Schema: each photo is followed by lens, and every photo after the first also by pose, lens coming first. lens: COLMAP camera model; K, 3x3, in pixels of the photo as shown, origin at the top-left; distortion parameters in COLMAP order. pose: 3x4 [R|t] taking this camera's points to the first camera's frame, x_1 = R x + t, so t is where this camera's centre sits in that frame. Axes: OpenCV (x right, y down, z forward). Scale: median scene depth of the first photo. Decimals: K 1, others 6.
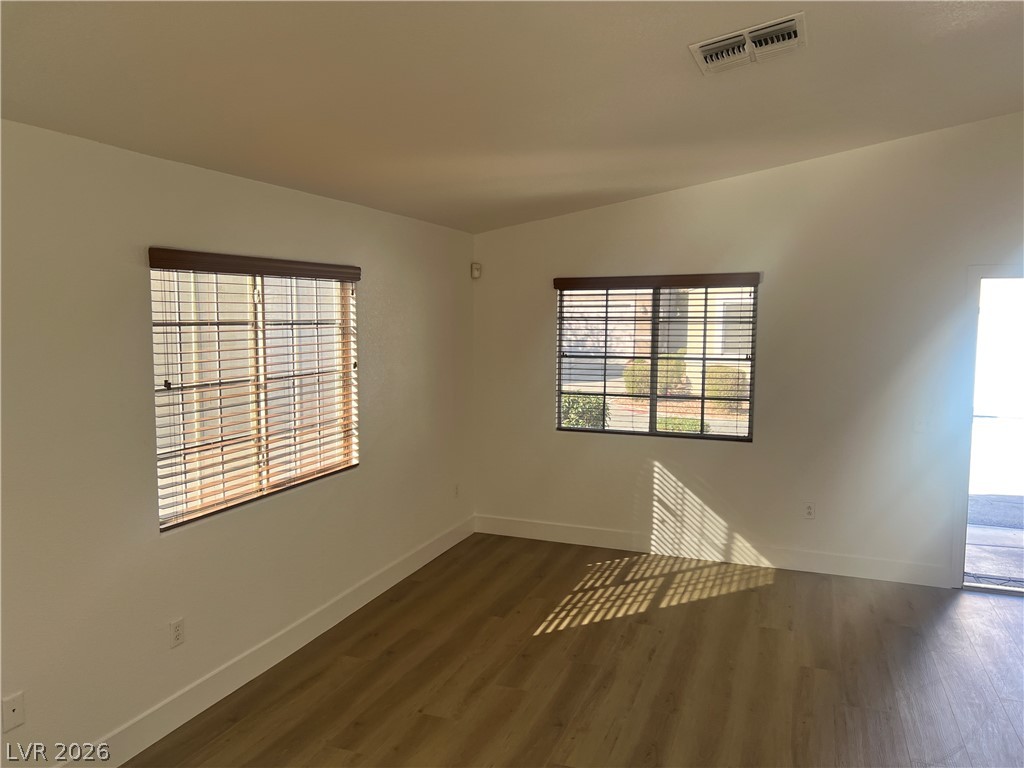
lens RADIAL K [[756.9, 0, 518.5], [0, 756.9, 390.0], [0, 0, 1]] dist [0.073112, -0.105474]
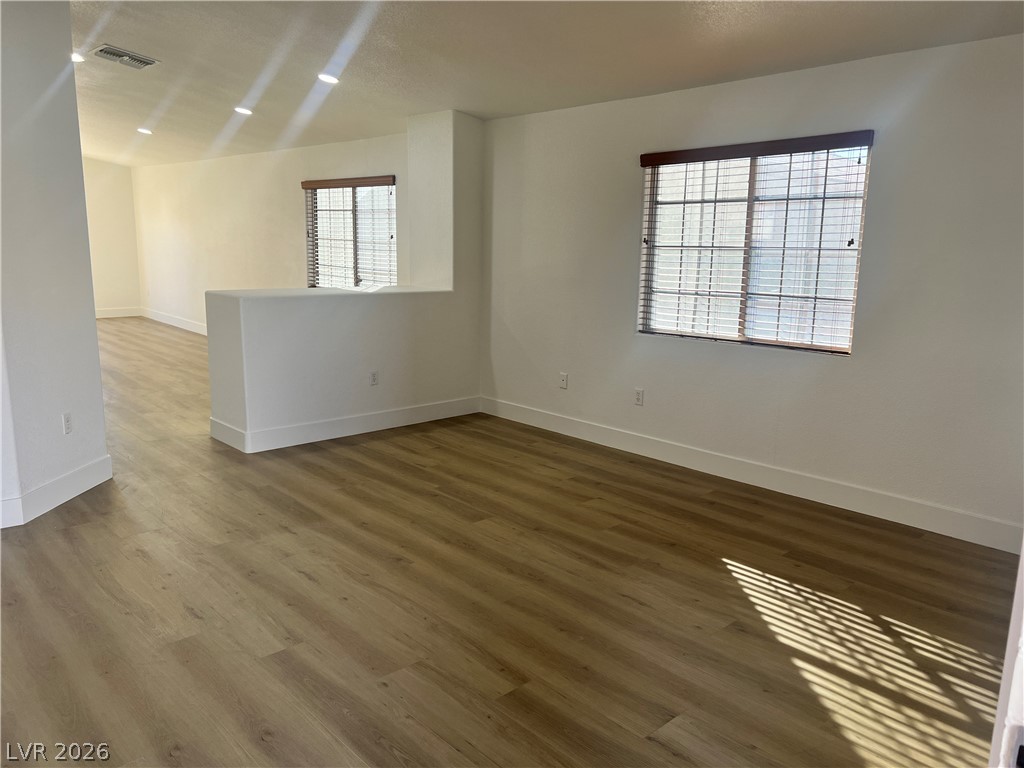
lens RADIAL K [[756.9, 0, 518.5], [0, 756.9, 390.0], [0, 0, 1]] dist [0.073112, -0.105474]
pose [[-0.440505, 0.166652, -0.882146, 0.819017], [-0.100733, 0.967238, 0.233029, -0.035168], [0.892081, 0.191512, -0.409286, 1.079187]]
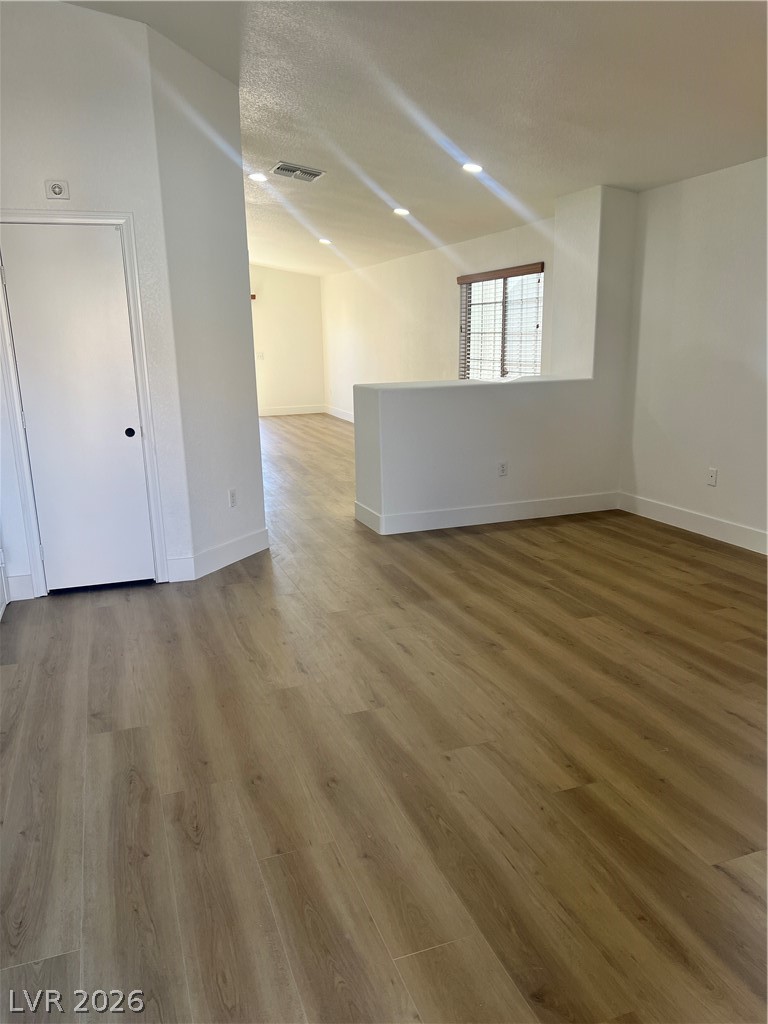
lens RADIAL K [[756.9, 0, 383.1], [0, 756.9, 521.9], [0, 0, 1]] dist [0.073112, -0.105474]
pose [[-0.755887, 0.169586, -0.632358, 0.768471], [-0.038124, 0.952830, 0.301101, -0.023202], [0.653591, 0.251707, -0.713766, 1.137479]]
